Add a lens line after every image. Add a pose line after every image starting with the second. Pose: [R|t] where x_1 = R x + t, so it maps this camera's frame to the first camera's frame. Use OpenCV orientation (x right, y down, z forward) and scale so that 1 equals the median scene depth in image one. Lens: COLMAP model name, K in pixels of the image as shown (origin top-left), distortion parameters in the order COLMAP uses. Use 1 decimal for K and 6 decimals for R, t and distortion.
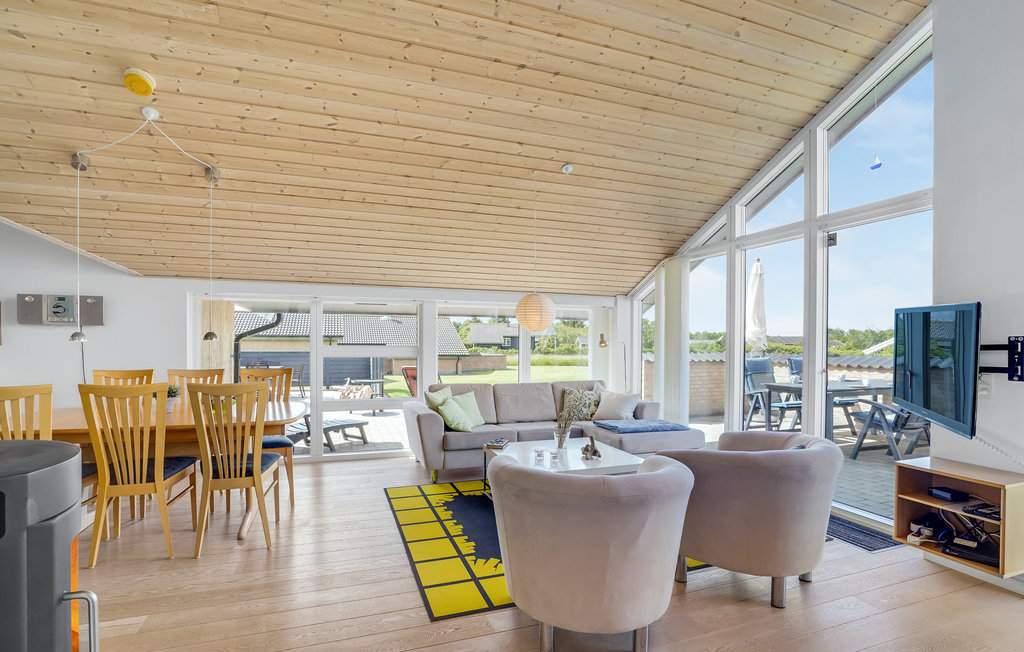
lens RADIAL K [[495.8, 0, 505.5], [0, 495.8, 331.2], [0, 0, 1]] dist [-0.000778, -0.000360]
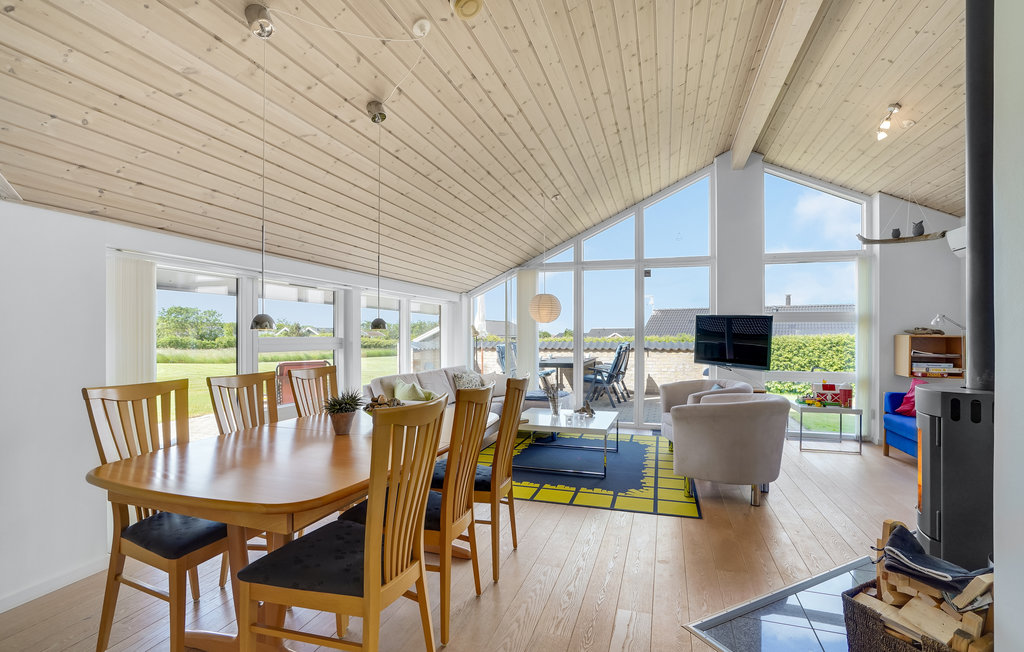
lens RADIAL K [[482.2, 0, 511.7], [0, 482.2, 318.4], [0, 0, 1]] dist [0.004132, 0.000769]
pose [[0.587421, 0.018204, 0.809077, -0.970655], [-0.011047, 0.999834, -0.014475, 0.007752], [-0.809206, -0.000435, 0.587525, 0.359256]]
